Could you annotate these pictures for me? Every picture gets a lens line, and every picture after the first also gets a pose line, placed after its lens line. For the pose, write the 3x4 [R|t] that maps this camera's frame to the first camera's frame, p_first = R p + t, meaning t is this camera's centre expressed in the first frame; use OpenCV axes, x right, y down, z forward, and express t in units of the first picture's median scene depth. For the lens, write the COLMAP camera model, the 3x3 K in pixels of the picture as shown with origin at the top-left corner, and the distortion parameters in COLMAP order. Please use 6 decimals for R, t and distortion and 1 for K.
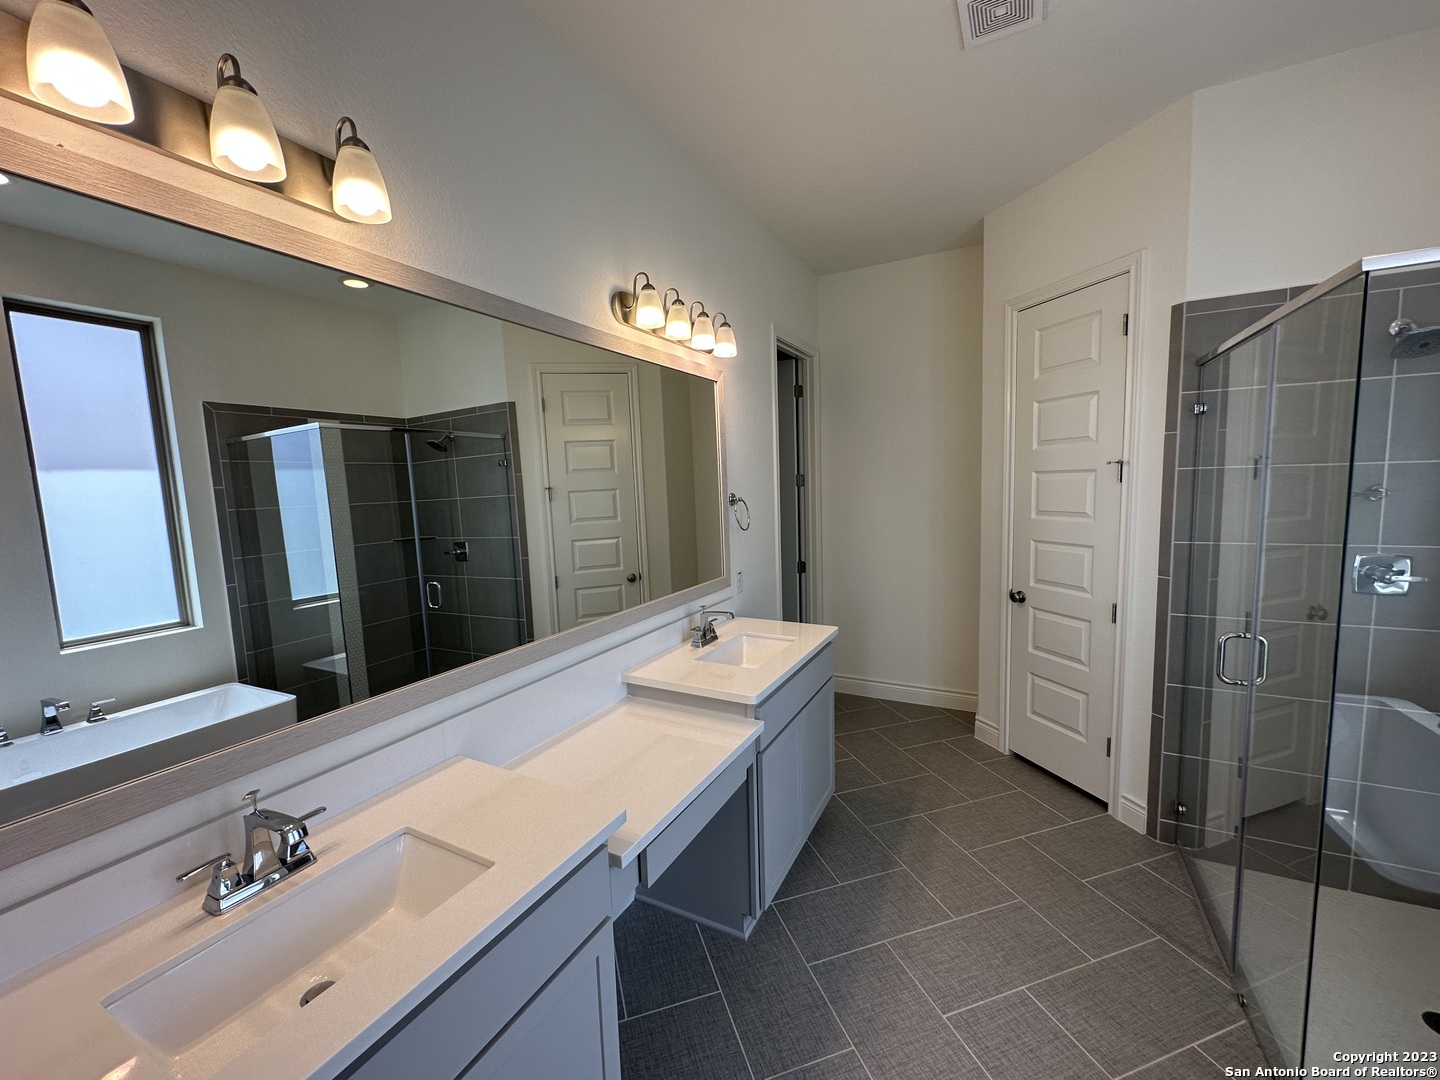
lens RADIAL K [[577.1, 0, 719.7], [0, 577.1, 539.2], [0, 0, 1]] dist [-0.002109, 0.001200]
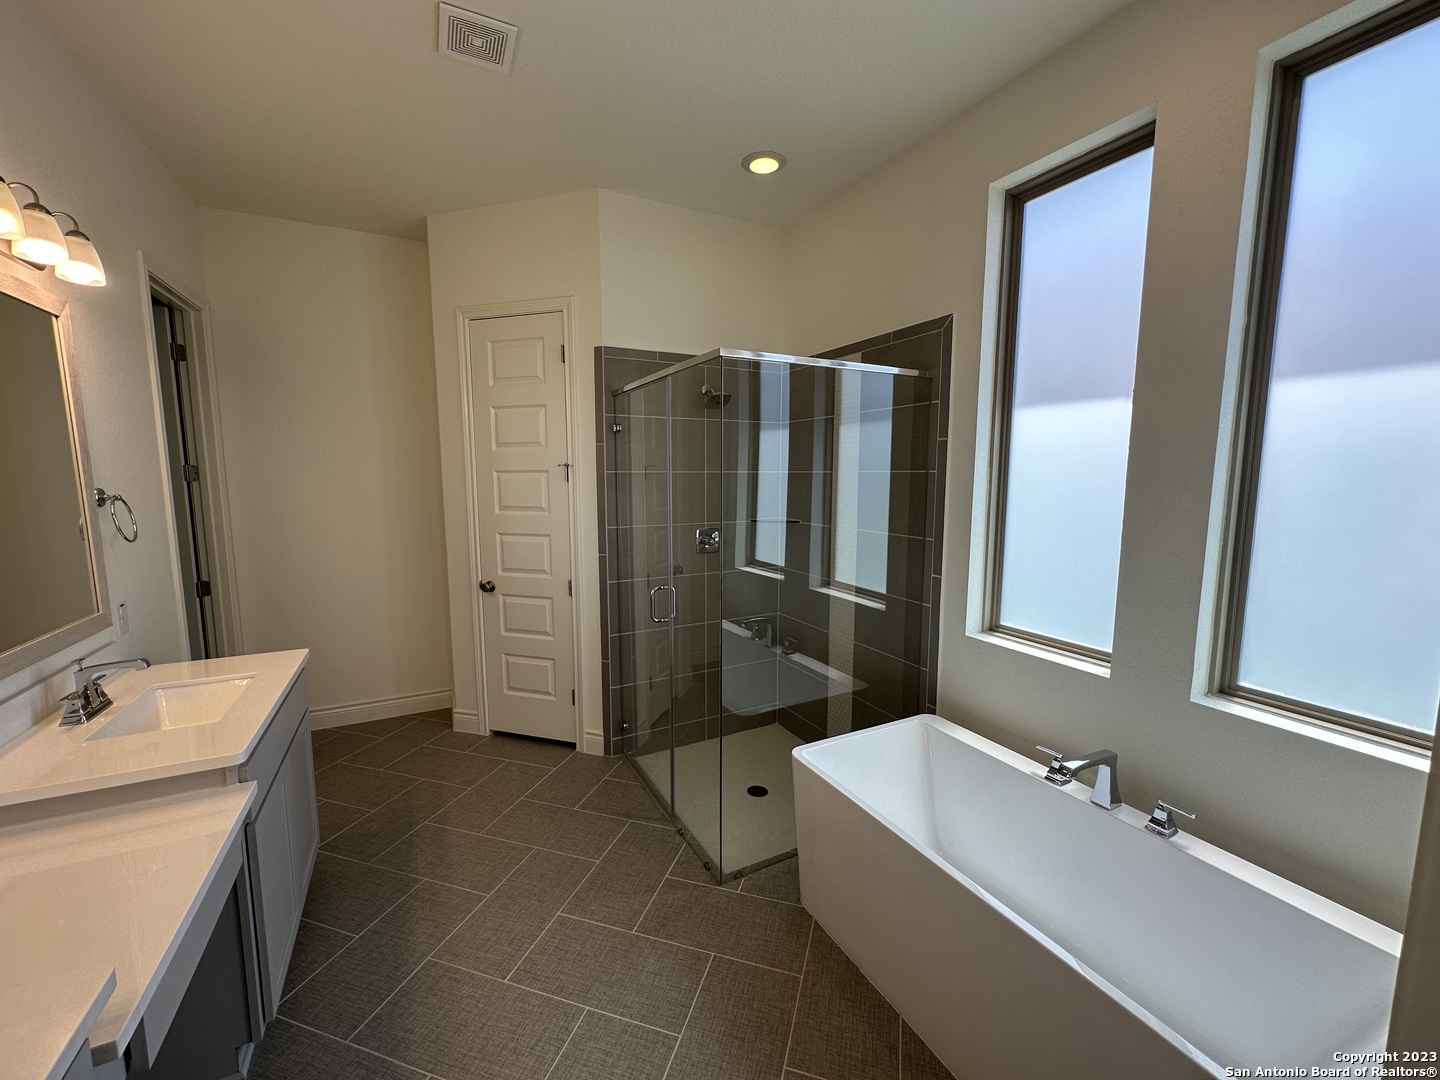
lens RADIAL K [[577.1, 0, 720.2], [0, 577.1, 539.2], [0, 0, 1]] dist [-0.002109, 0.001200]
pose [[0.575598, -0.064079, 0.815218, -0.131213], [0.064889, 0.997360, 0.032580, 0.005320], [-0.815154, 0.034146, 0.578237, 0.024535]]
